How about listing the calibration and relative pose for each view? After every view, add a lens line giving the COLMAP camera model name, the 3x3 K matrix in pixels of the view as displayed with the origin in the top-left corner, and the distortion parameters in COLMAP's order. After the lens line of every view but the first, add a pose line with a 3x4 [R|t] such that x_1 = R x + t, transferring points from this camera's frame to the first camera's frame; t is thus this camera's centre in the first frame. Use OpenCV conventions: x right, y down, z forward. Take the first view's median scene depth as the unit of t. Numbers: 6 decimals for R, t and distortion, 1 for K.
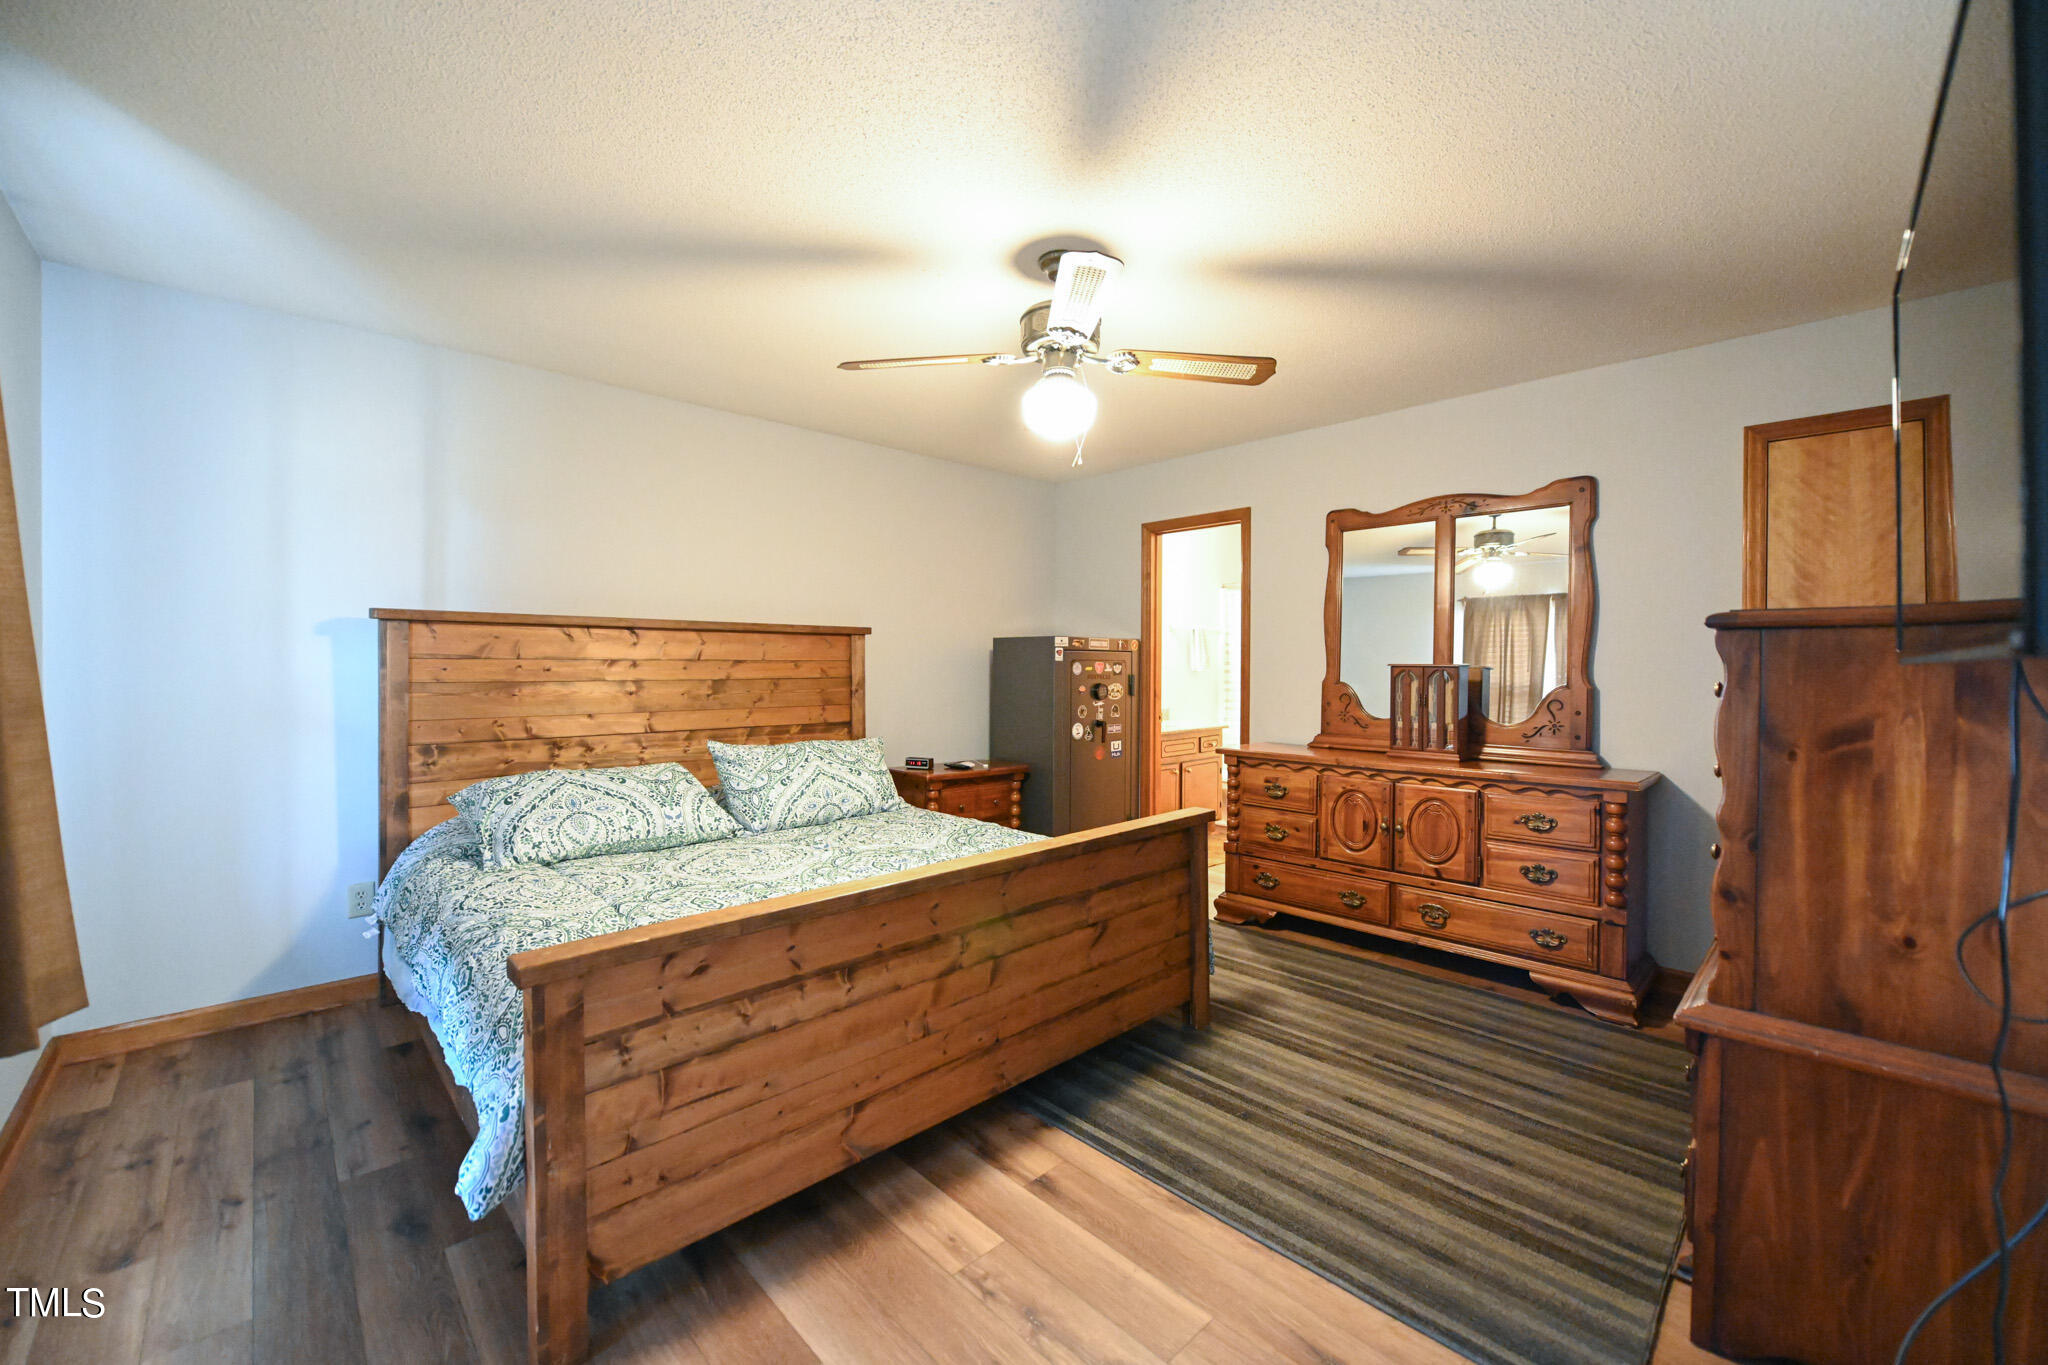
lens RADIAL K [[812.9, 0, 1017.9], [0, 812.9, 682.3], [0, 0, 1]] dist [-0.006363, -0.000858]
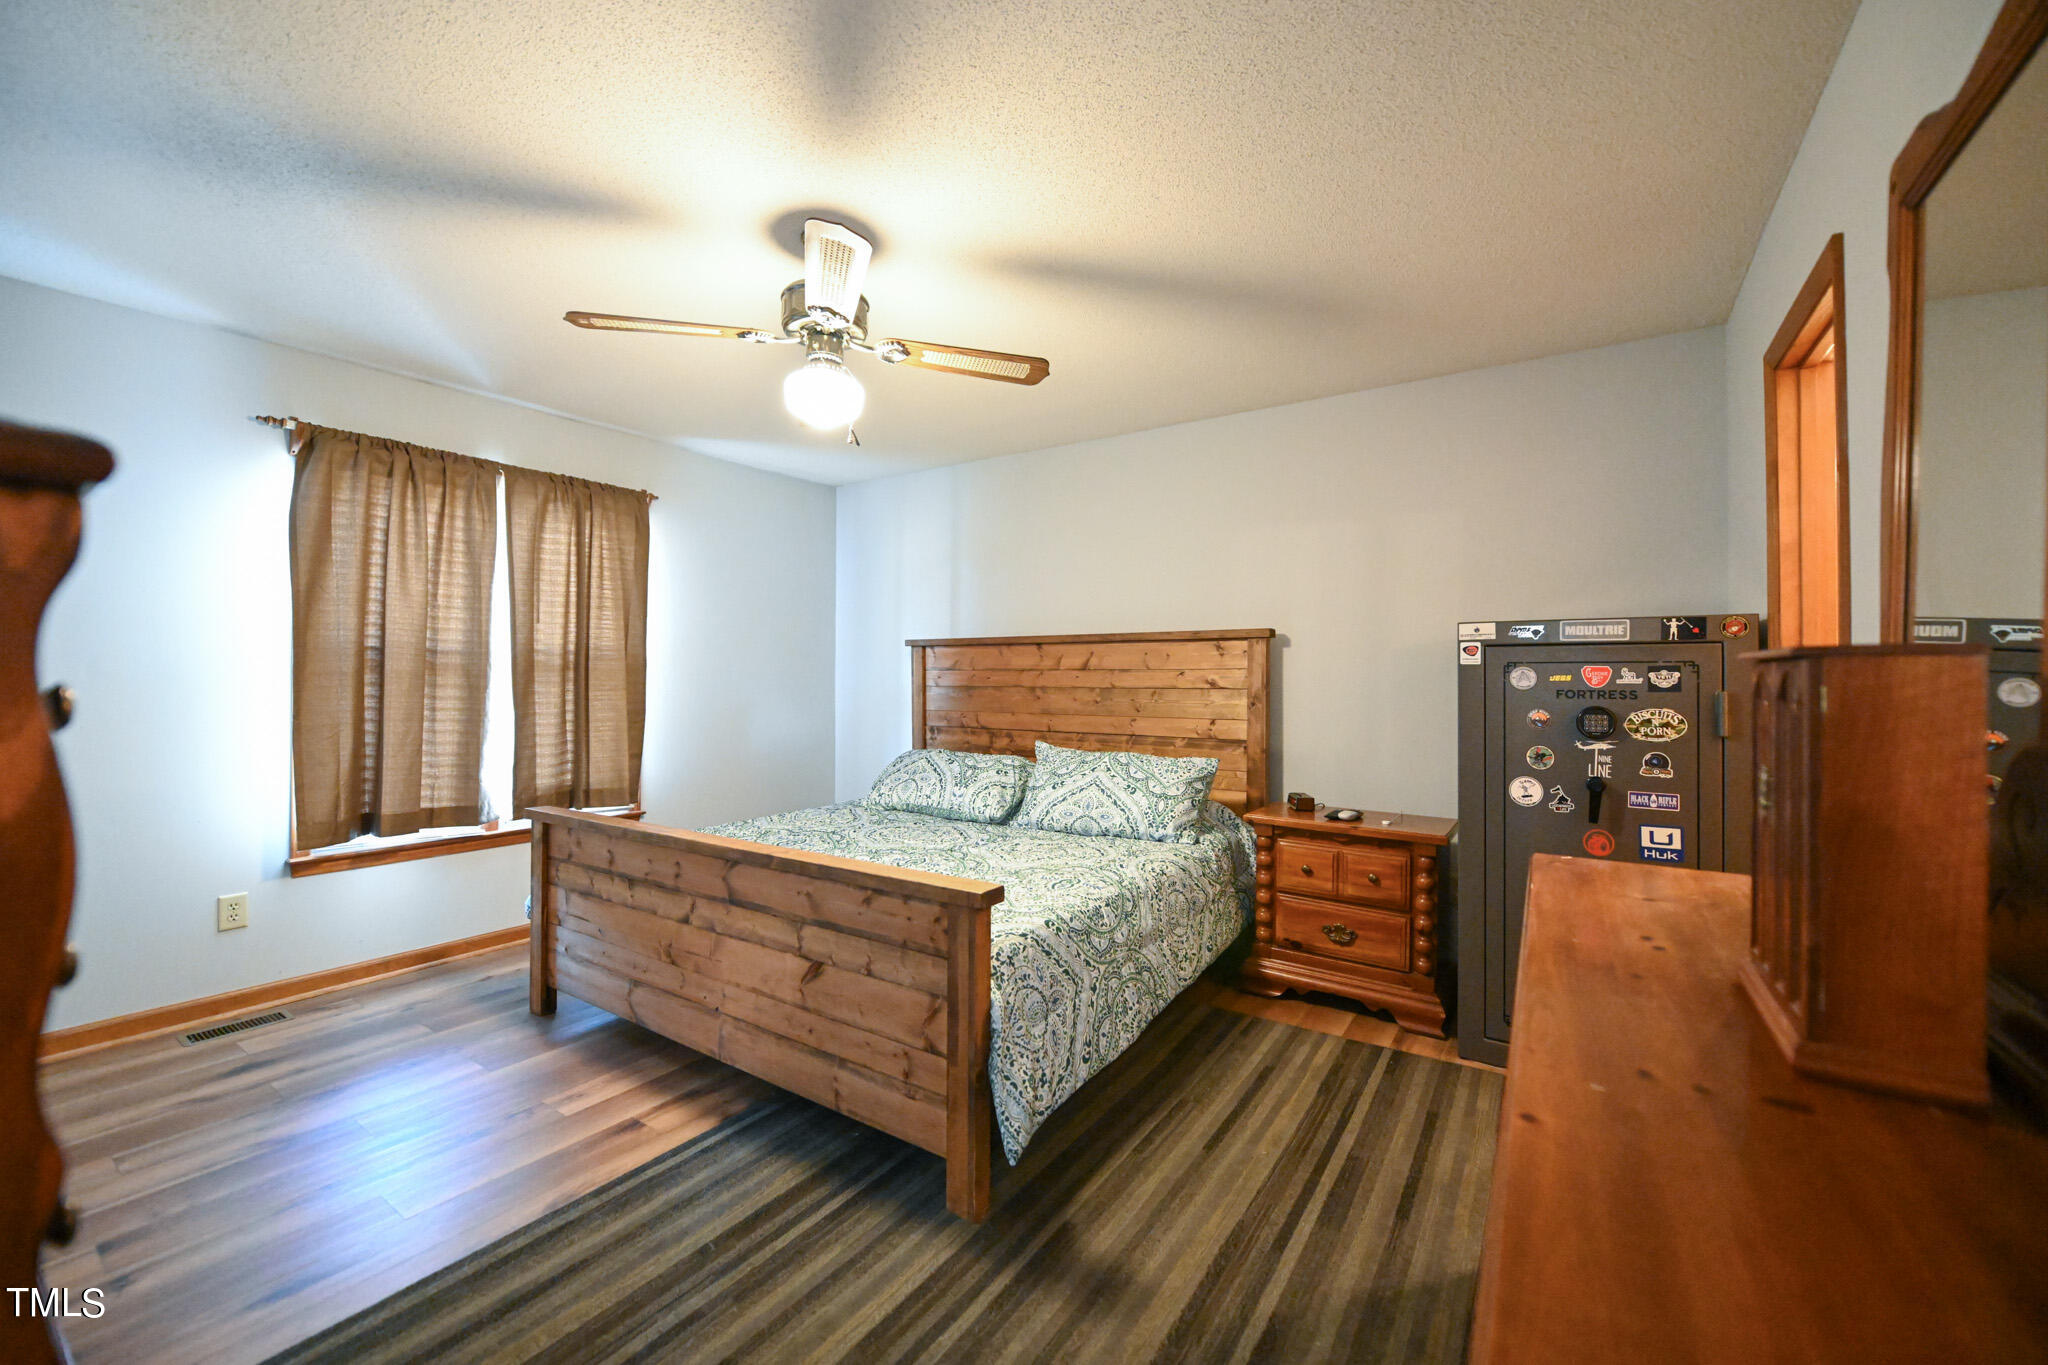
lens RADIAL K [[812.9, 0, 1019.4], [0, 812.9, 671.5], [0, 0, 1]] dist [-0.006363, -0.000858]
pose [[0.207162, -0.010930, -0.978246, 0.739580], [-0.024883, 0.999555, -0.016437, -0.004951], [0.977990, 0.027746, 0.206798, 0.753876]]
